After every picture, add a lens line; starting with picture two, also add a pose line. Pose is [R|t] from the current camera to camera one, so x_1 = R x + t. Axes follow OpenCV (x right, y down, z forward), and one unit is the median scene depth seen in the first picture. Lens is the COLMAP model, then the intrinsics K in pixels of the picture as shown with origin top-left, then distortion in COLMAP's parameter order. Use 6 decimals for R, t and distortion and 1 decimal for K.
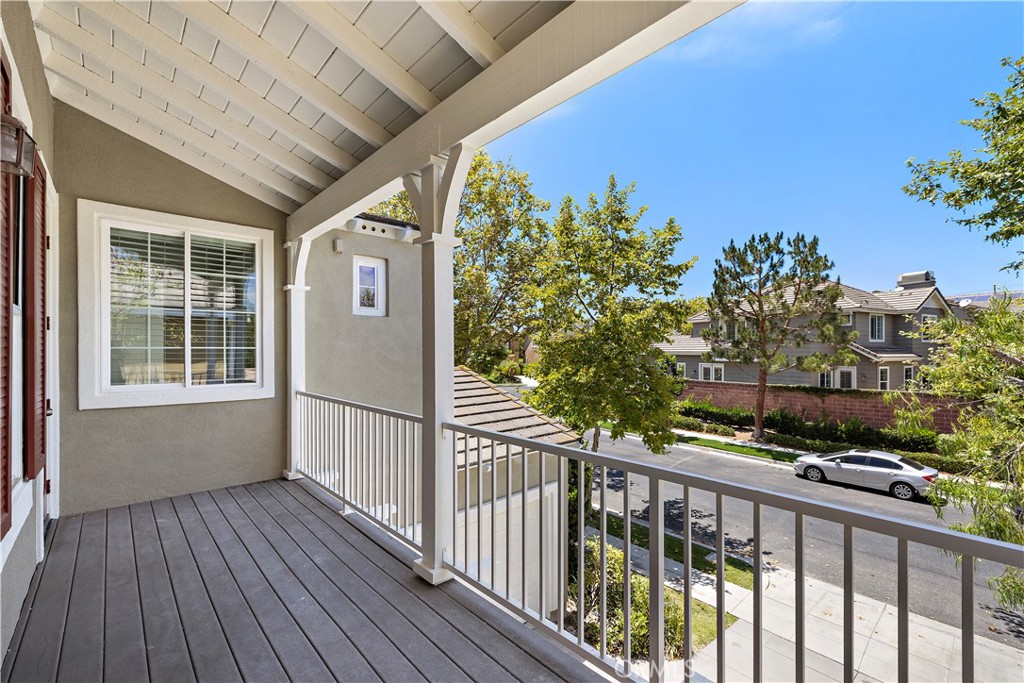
lens RADIAL K [[439.1, 0, 510.4], [0, 439.1, 341.7], [0, 0, 1]] dist [0.011332, 0.000163]
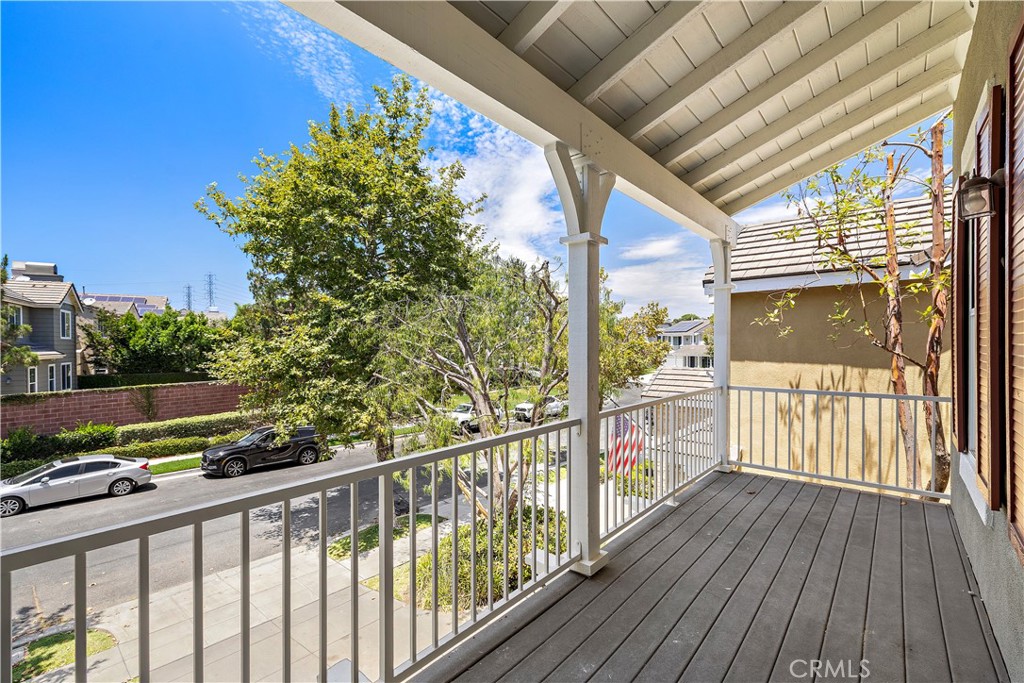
lens RADIAL K [[439.1, 0, 510.4], [0, 439.1, 341.7], [0, 0, 1]] dist [0.011332, 0.000163]
pose [[-0.115957, 0.011870, 0.993183, -0.216512], [-0.019102, 0.999717, -0.014178, 0.003343], [-0.993071, -0.020616, -0.115698, 0.240100]]
